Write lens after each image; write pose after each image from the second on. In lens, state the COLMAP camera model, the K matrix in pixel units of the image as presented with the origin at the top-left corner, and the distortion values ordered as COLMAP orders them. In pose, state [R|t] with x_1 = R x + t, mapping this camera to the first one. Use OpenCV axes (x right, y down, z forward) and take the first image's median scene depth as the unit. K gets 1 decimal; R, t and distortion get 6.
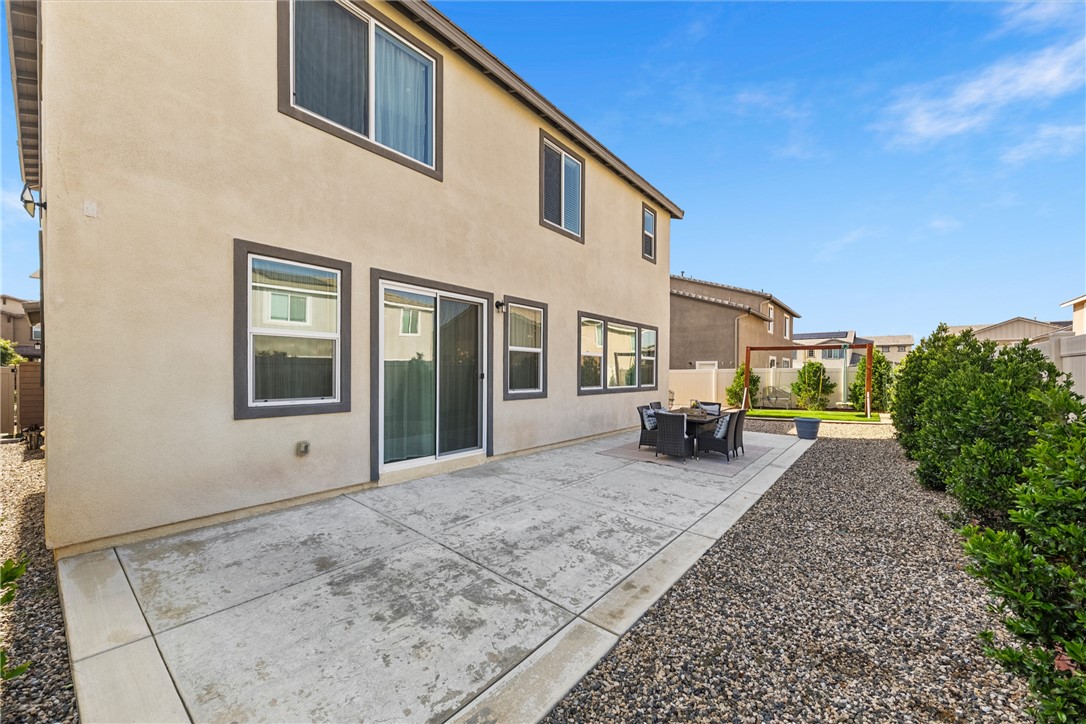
lens RADIAL K [[402.7, 0, 552.9], [0, 402.7, 376.4], [0, 0, 1]] dist [0.000859, -0.000053]
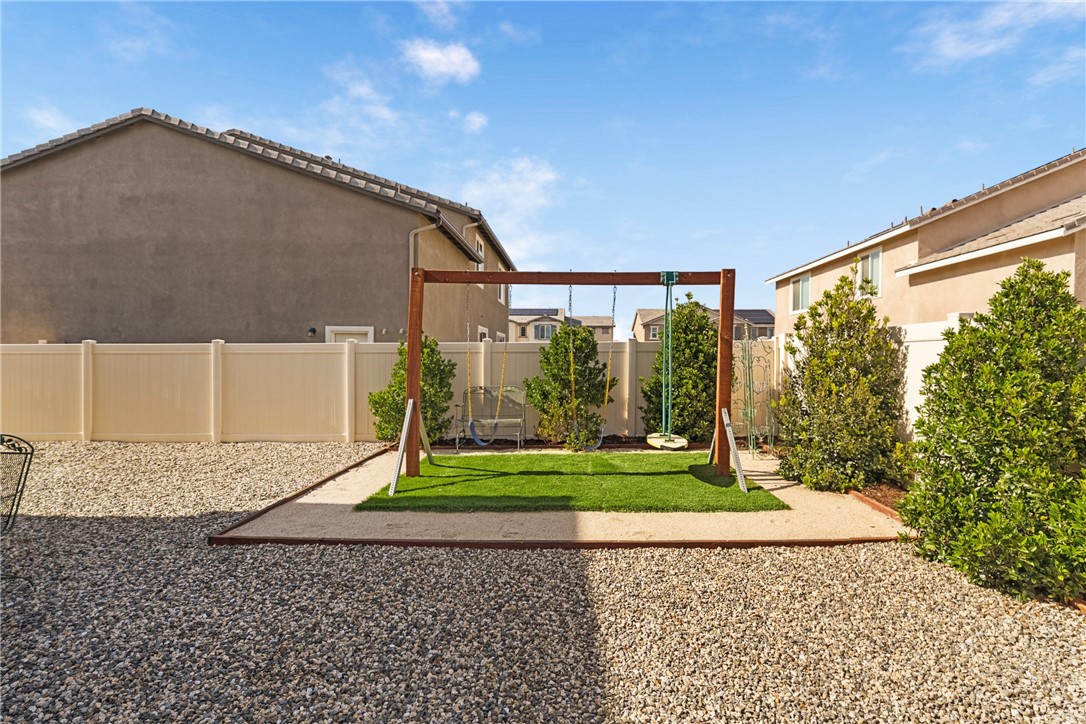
lens RADIAL K [[506.1, 0, 547.8], [0, 506.1, 360.8], [0, 0, 1]] dist [-0.002858, -0.000214]
pose [[0.808648, 0.000741, 0.588292, 1.325715], [-0.001832, 0.999998, 0.001258, -0.008289], [-0.588290, -0.002095, 0.808648, 2.451029]]
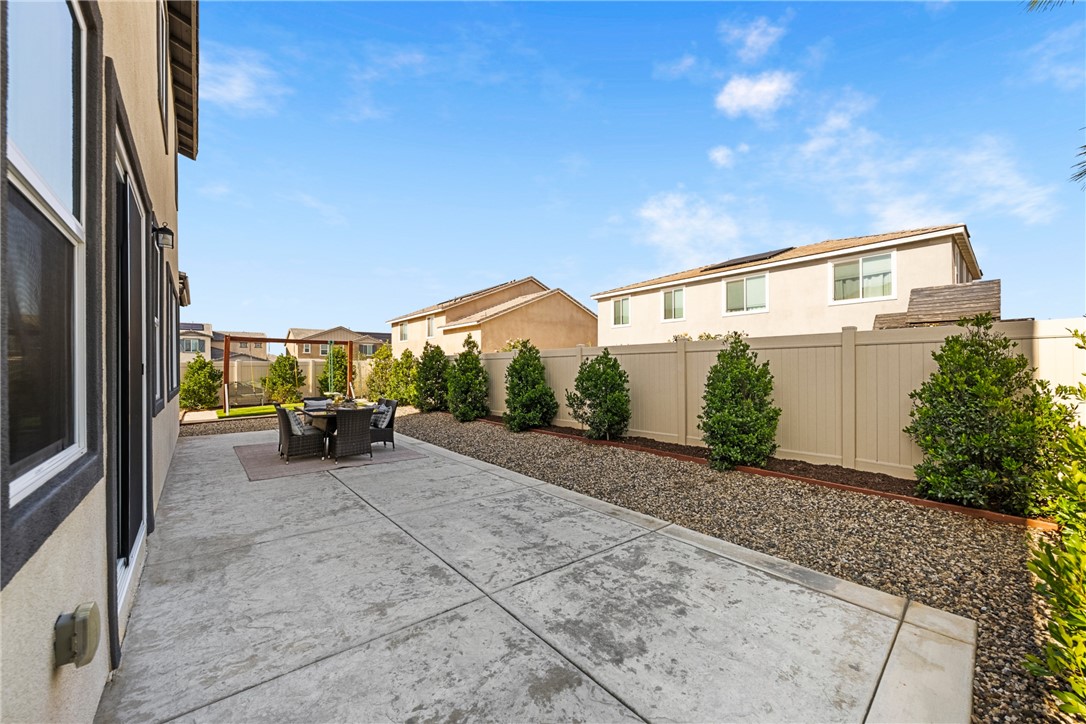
lens RADIAL K [[402.7, 0, 552.6], [0, 402.7, 366.9], [0, 0, 1]] dist [0.000692, 0.000103]
pose [[0.177527, -0.002421, 0.984113, -0.894473], [0.014908, 0.999889, -0.000229, 0.011316], [-0.984003, 0.014712, 0.177544, 0.706927]]
